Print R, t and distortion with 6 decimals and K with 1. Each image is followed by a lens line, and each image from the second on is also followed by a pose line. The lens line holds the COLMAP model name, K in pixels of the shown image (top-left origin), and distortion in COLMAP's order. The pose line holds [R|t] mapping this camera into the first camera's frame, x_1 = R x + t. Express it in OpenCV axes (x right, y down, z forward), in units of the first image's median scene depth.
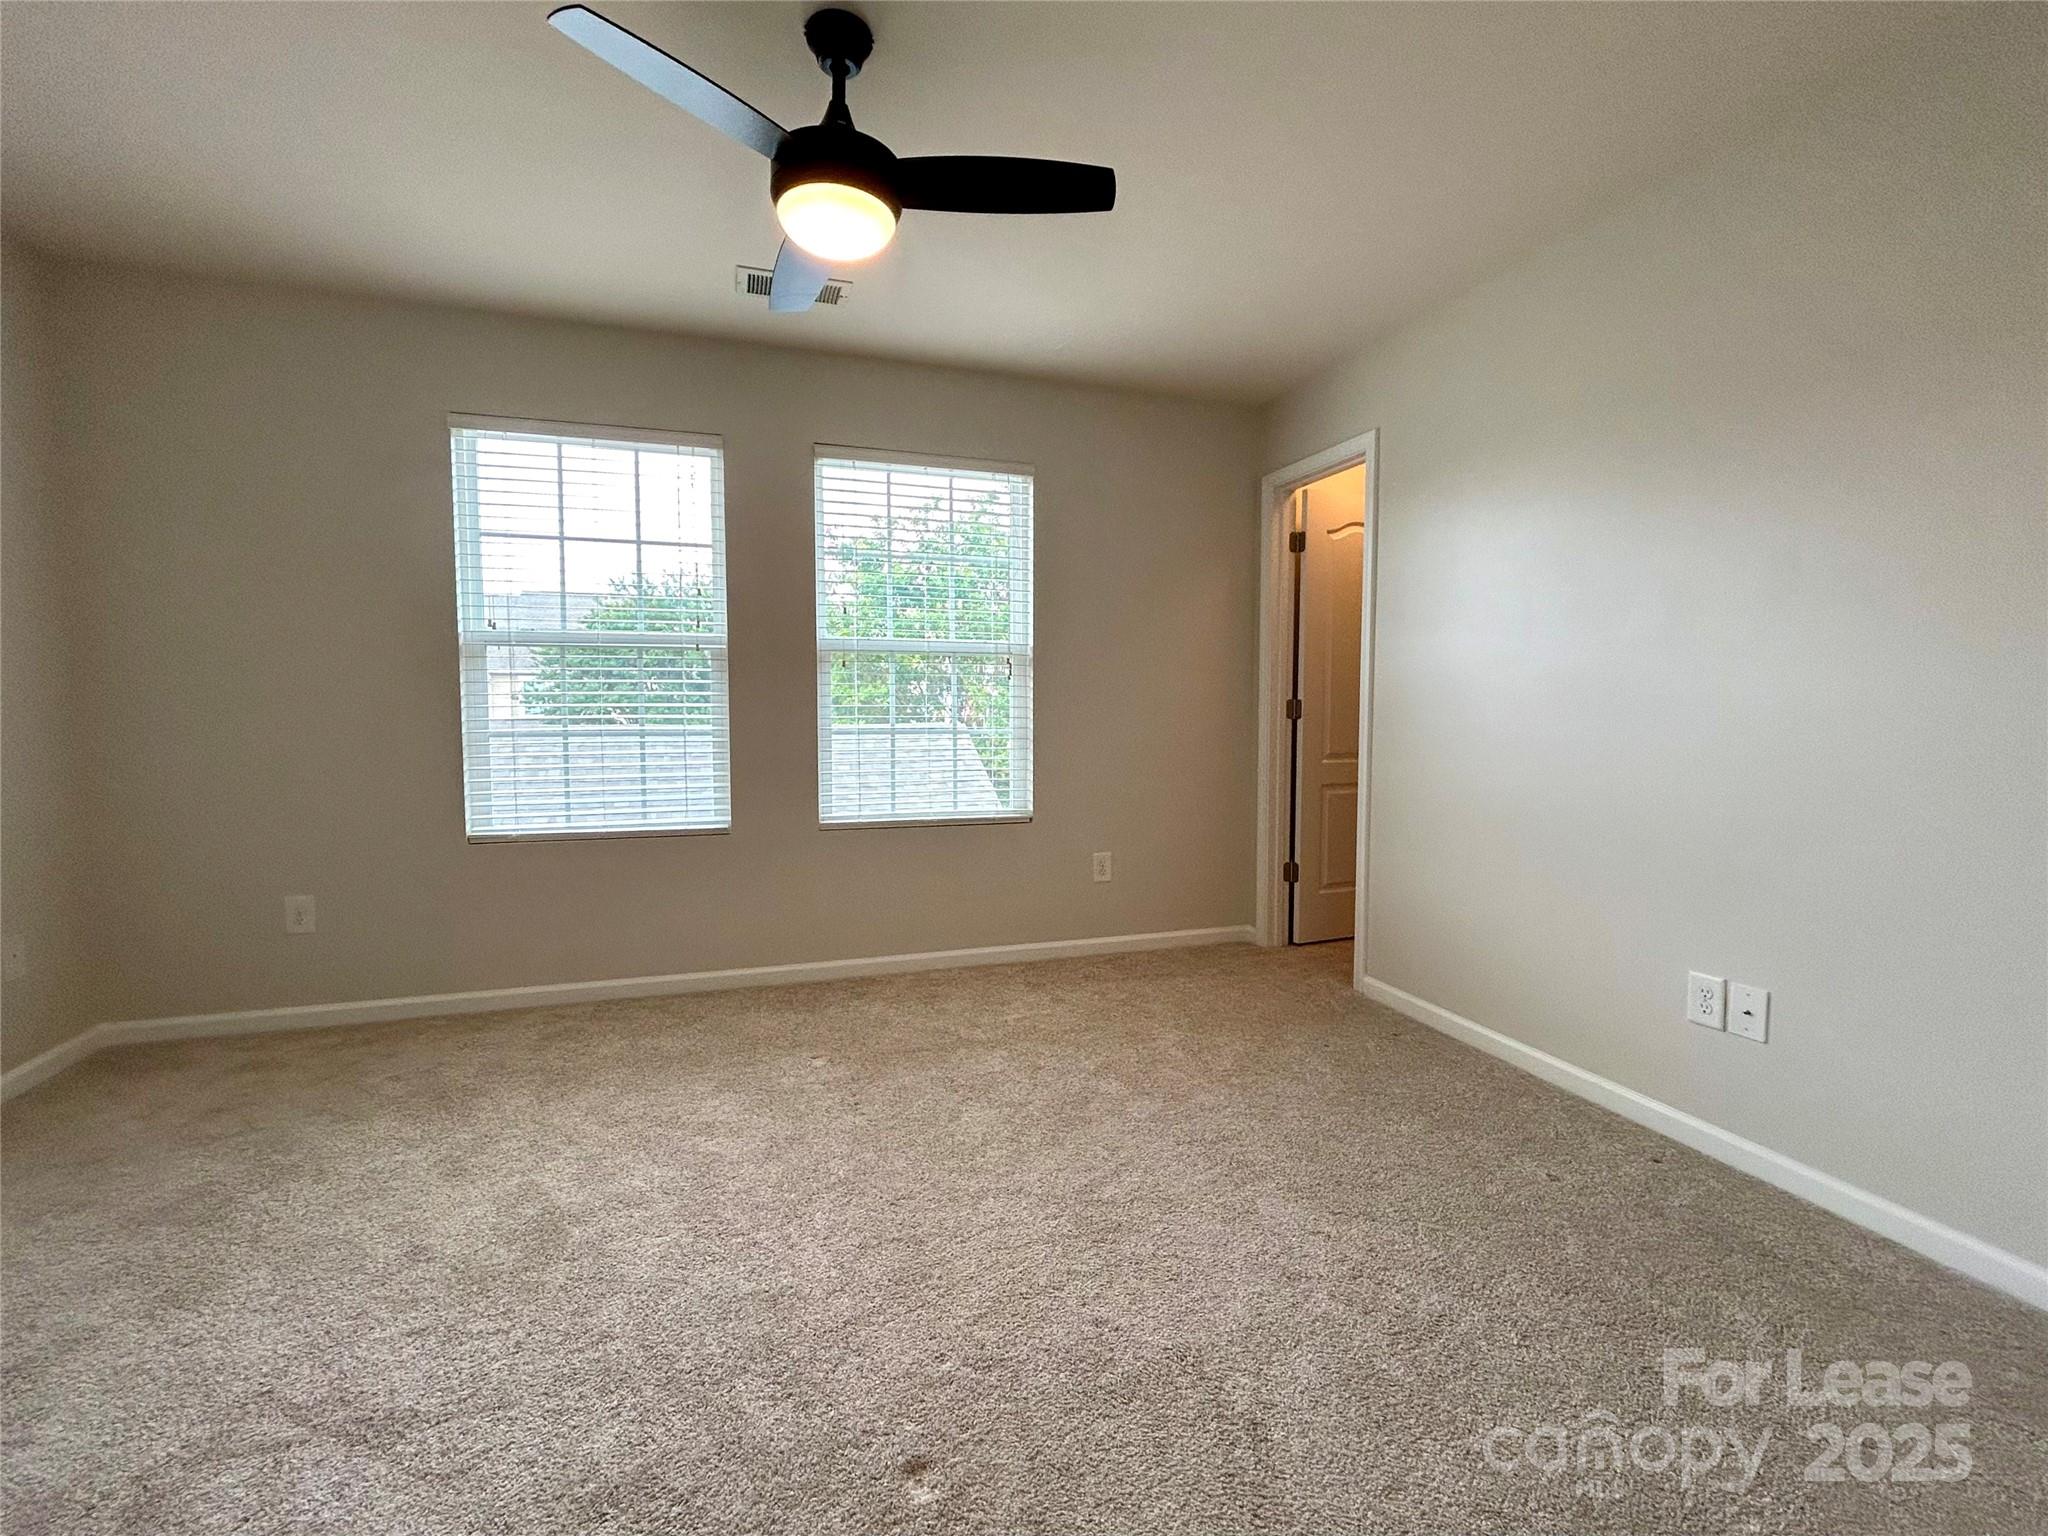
lens RADIAL K [[900.1, 0, 1020.2], [0, 900.1, 759.6], [0, 0, 1]] dist [0.005318, 0.001134]
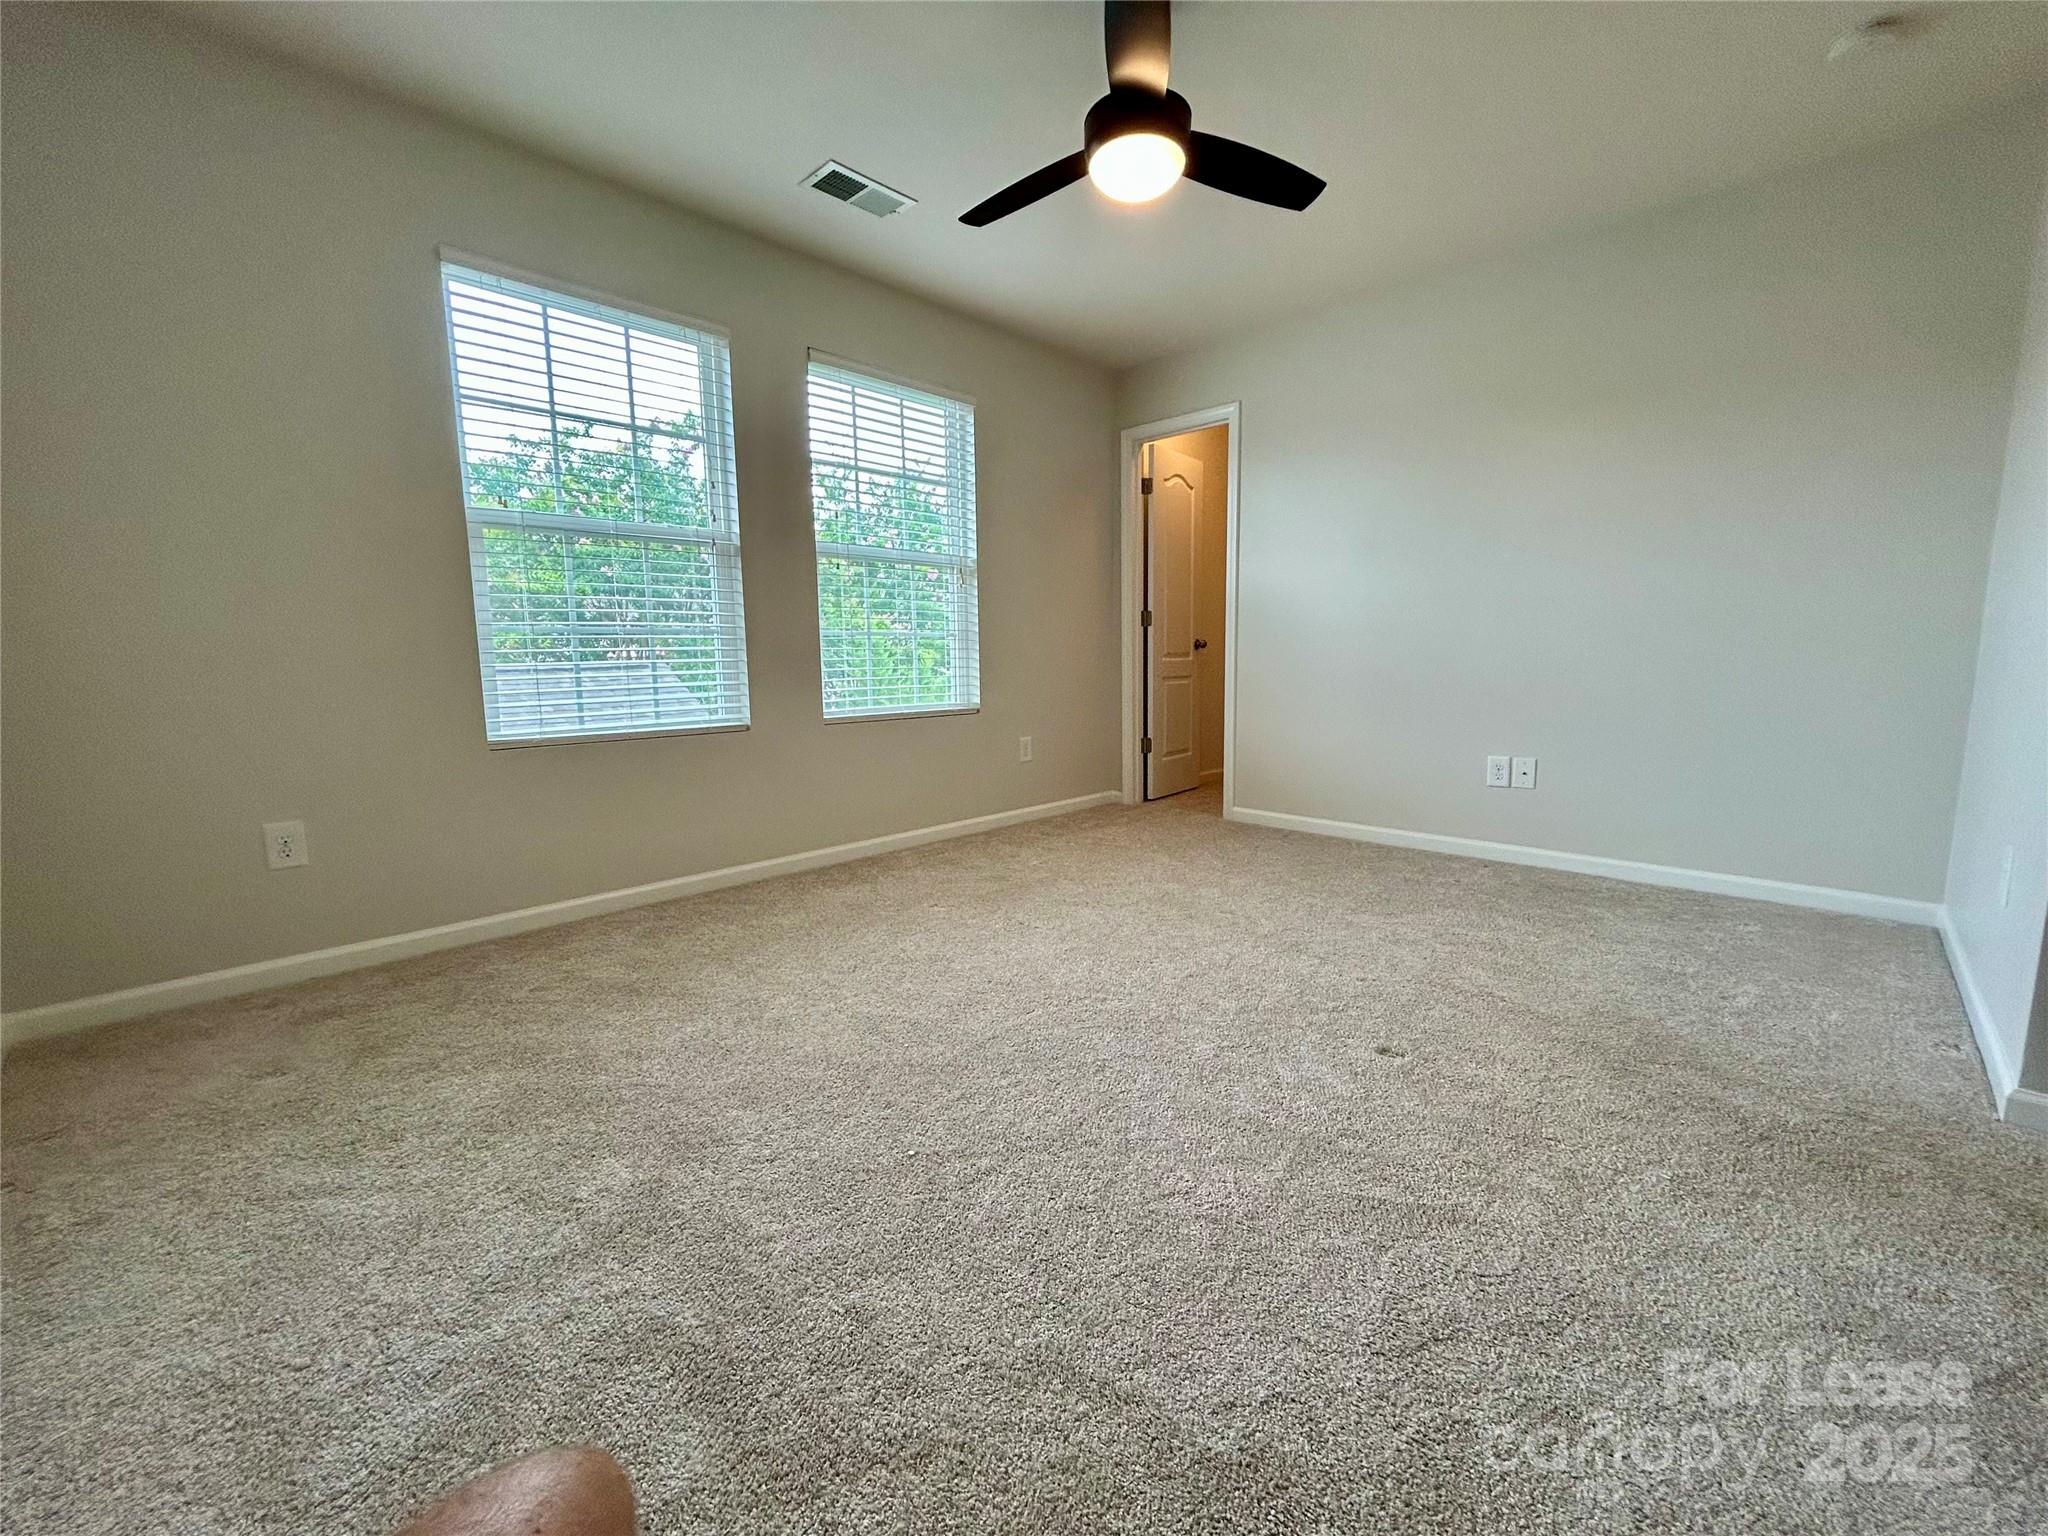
lens RADIAL K [[830.1, 0, 1036.0], [0, 830.1, 764.0], [0, 0, 1]] dist [0.008665, -0.000271]
pose [[0.881780, -0.074438, 0.465749, -0.508407], [0.040667, 0.995789, 0.082157, 0.059625], [-0.469904, -0.053504, 0.881095, 0.017775]]
